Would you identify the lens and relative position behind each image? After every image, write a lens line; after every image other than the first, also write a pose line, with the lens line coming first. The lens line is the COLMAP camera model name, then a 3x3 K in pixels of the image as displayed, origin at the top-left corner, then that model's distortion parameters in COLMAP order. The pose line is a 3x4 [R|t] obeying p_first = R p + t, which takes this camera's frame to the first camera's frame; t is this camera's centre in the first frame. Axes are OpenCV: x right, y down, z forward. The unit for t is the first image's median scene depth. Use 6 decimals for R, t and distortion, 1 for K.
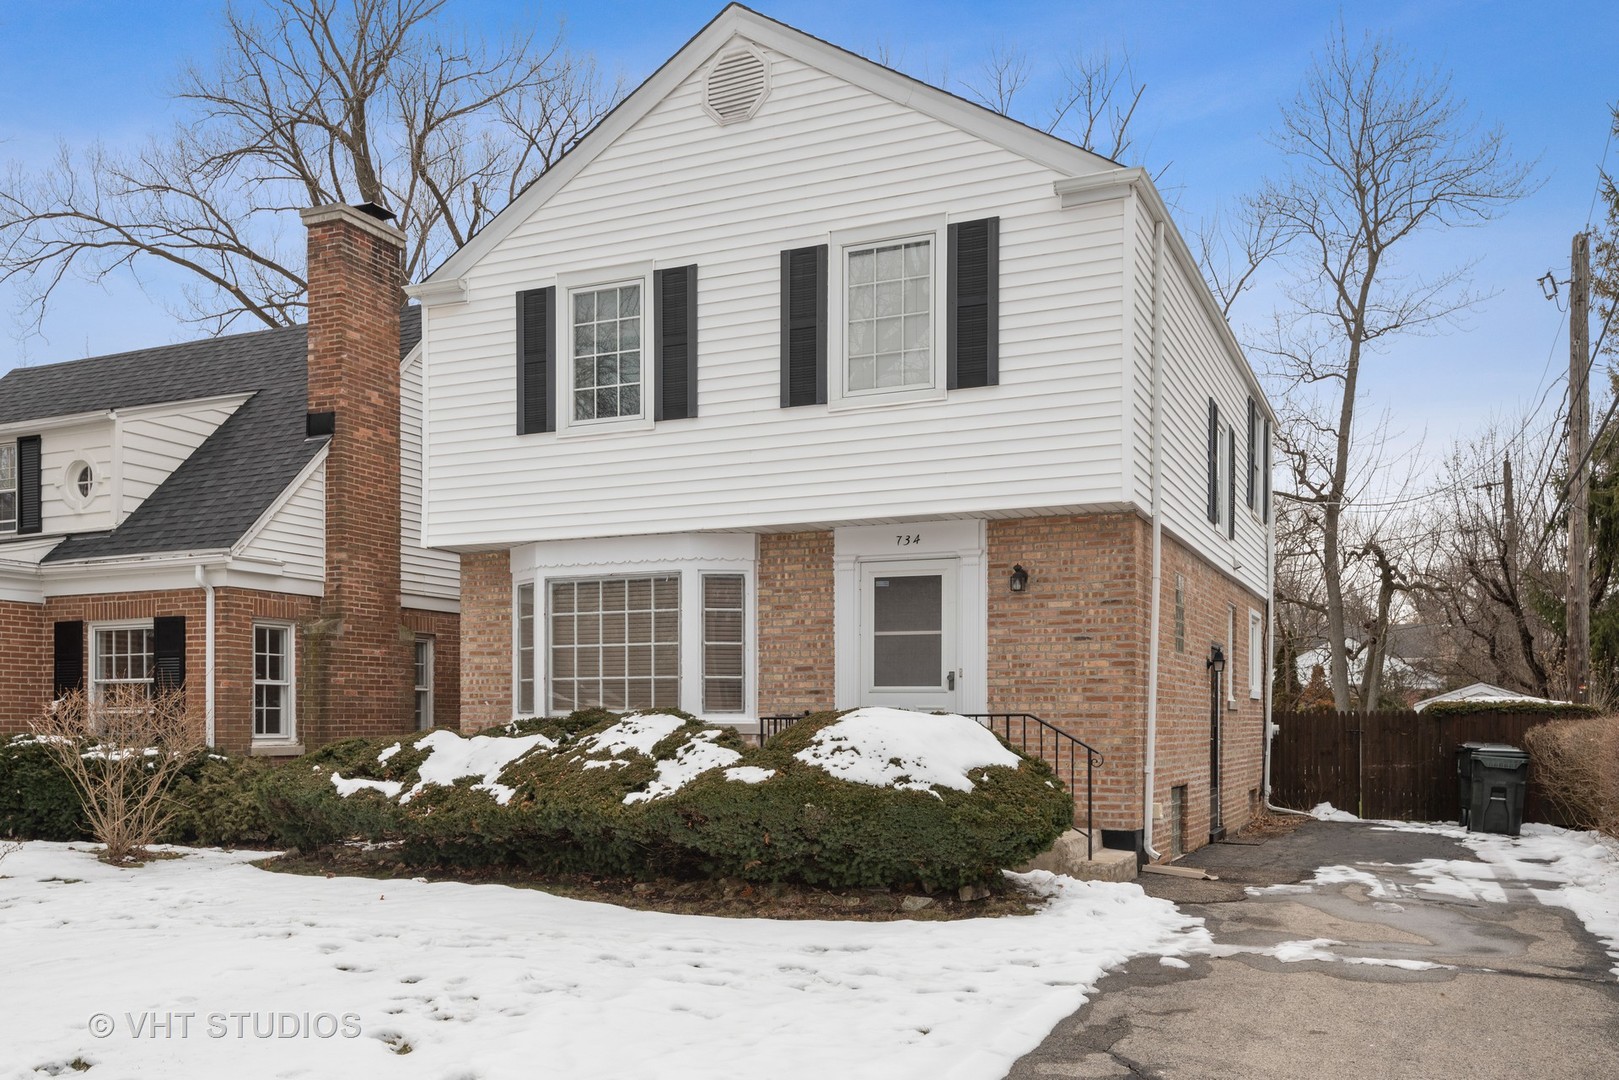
lens RADIAL K [[1351.6, 0, 816.5], [0, 1351.6, 536.8], [0, 0, 1]] dist [0.007038, -0.001400]
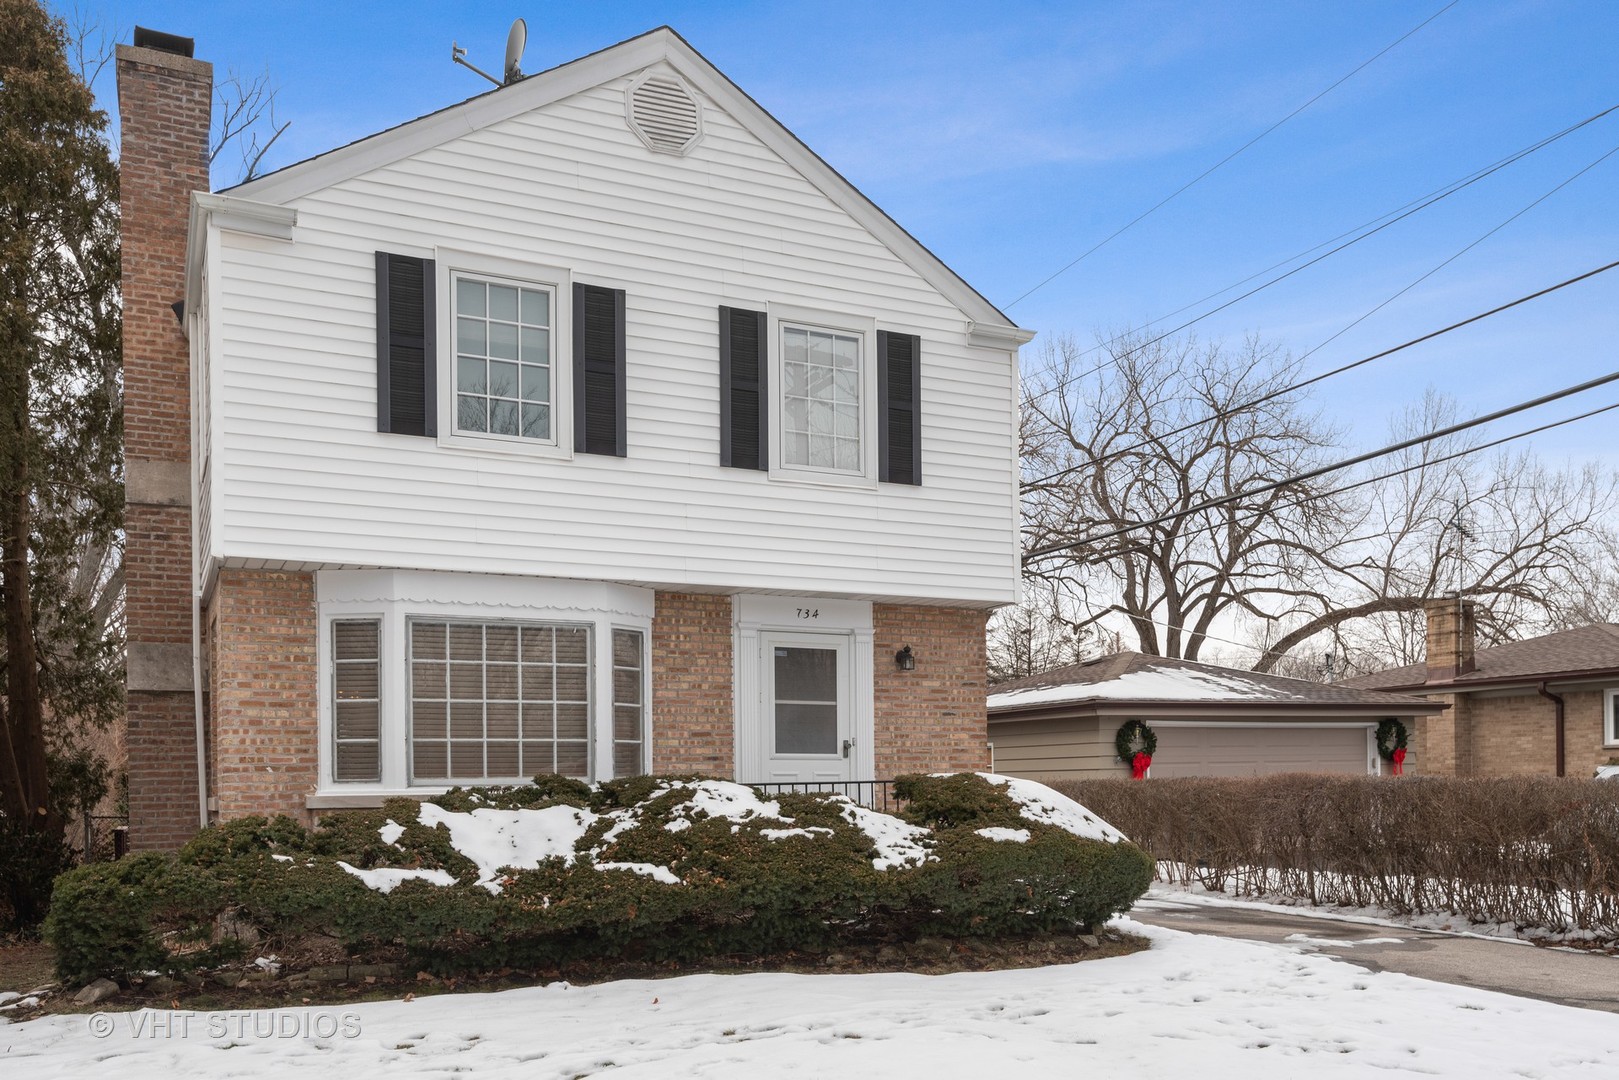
lens RADIAL K [[1351.6, 0, 796.8], [0, 1351.6, 599.1], [0, 0, 1]] dist [0.007038, -0.001400]
pose [[0.641127, 0.098726, 0.761058, -0.719529], [-0.091423, 0.994454, -0.051986, 0.045303], [-0.761970, -0.036248, 0.646597, 0.323690]]
